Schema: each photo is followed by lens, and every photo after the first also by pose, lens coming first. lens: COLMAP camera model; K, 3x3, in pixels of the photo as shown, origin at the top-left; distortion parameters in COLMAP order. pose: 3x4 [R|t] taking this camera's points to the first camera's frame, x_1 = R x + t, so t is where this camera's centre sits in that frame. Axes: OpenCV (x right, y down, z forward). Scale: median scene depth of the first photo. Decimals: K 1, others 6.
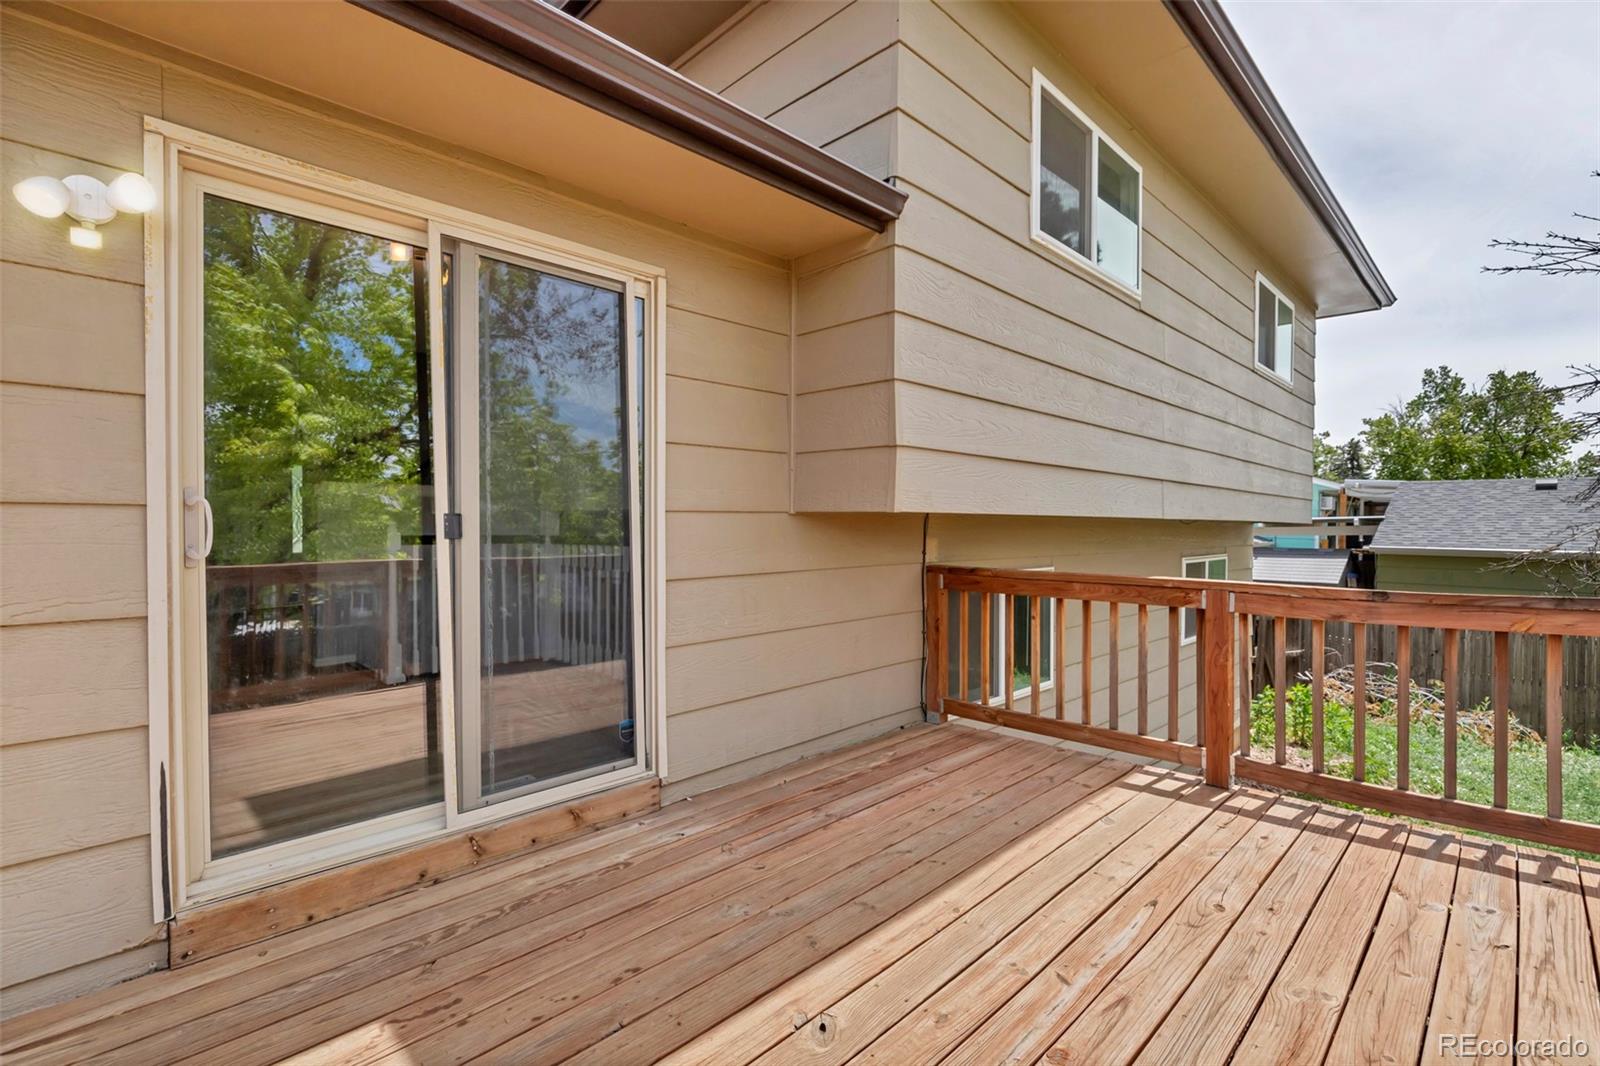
lens RADIAL K [[723.3, 0, 797.2], [0, 723.3, 533.9], [0, 0, 1]] dist [0.001862, 0.000157]
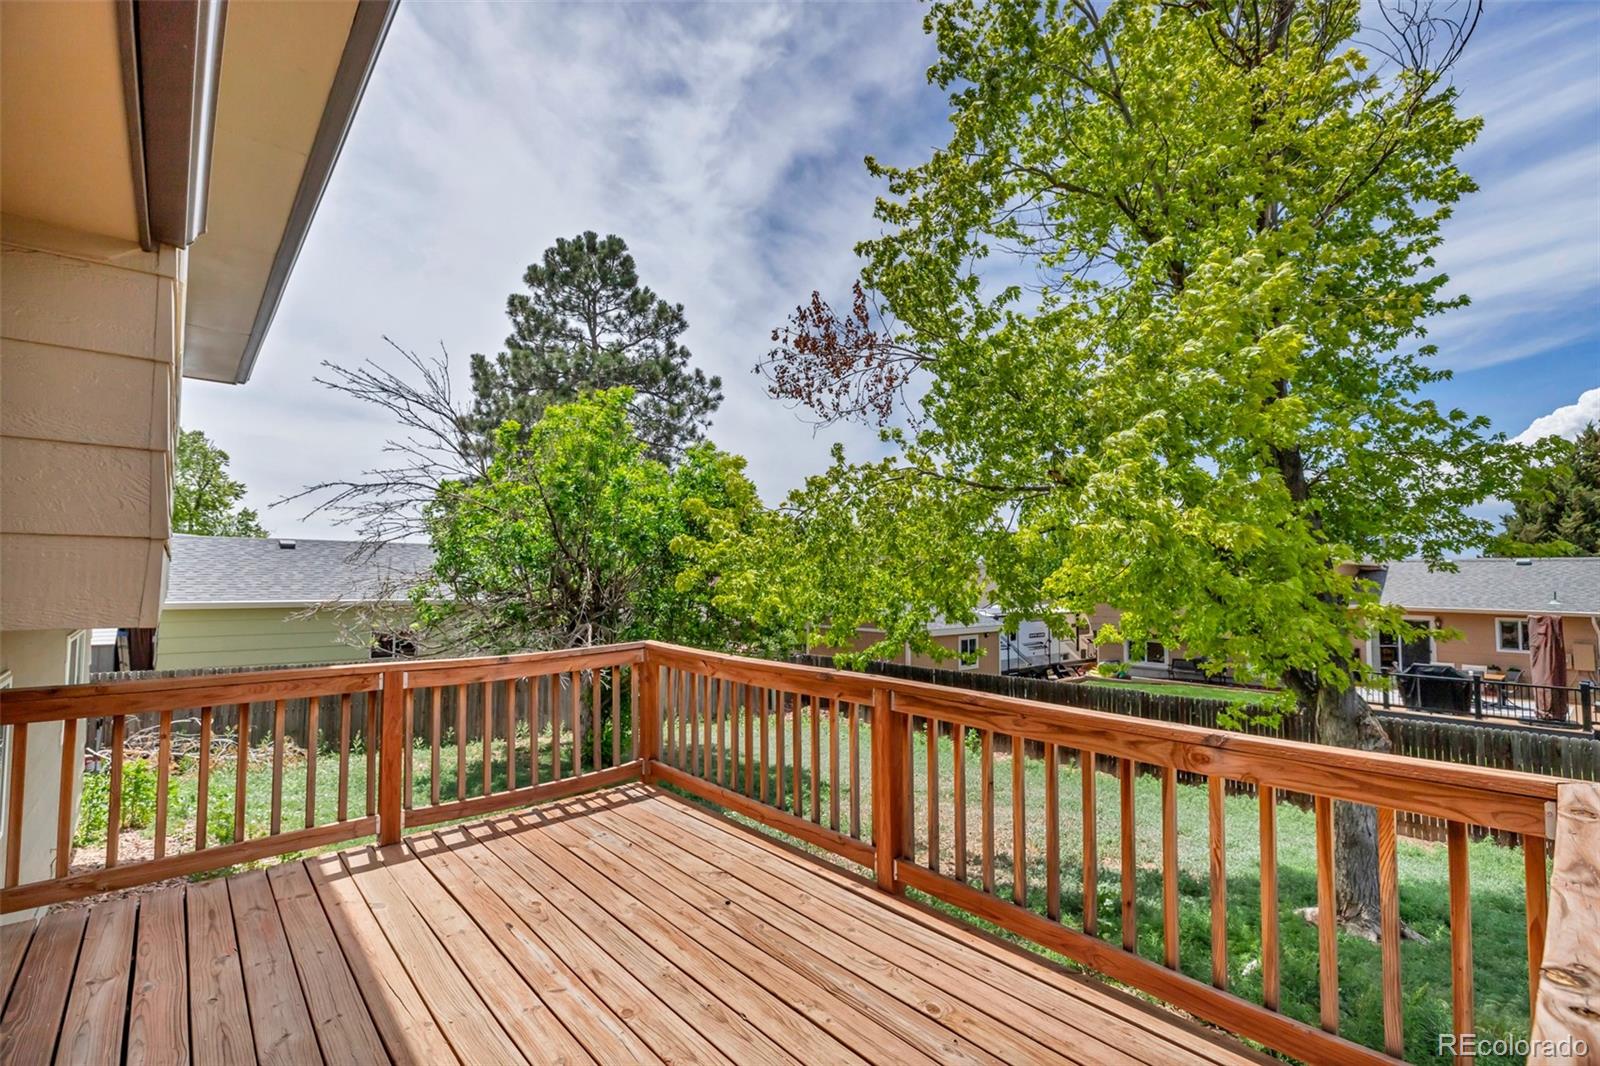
lens RADIAL K [[722.5, 0, 800.0], [0, 722.5, 533.0], [0, 0, 1]] dist [0.002813, 0.000556]
pose [[0.062858, 0.050616, 0.996738, -0.569109], [0.007661, 0.998659, -0.051197, -0.083407], [-0.997993, 0.010855, 0.062386, 0.284879]]
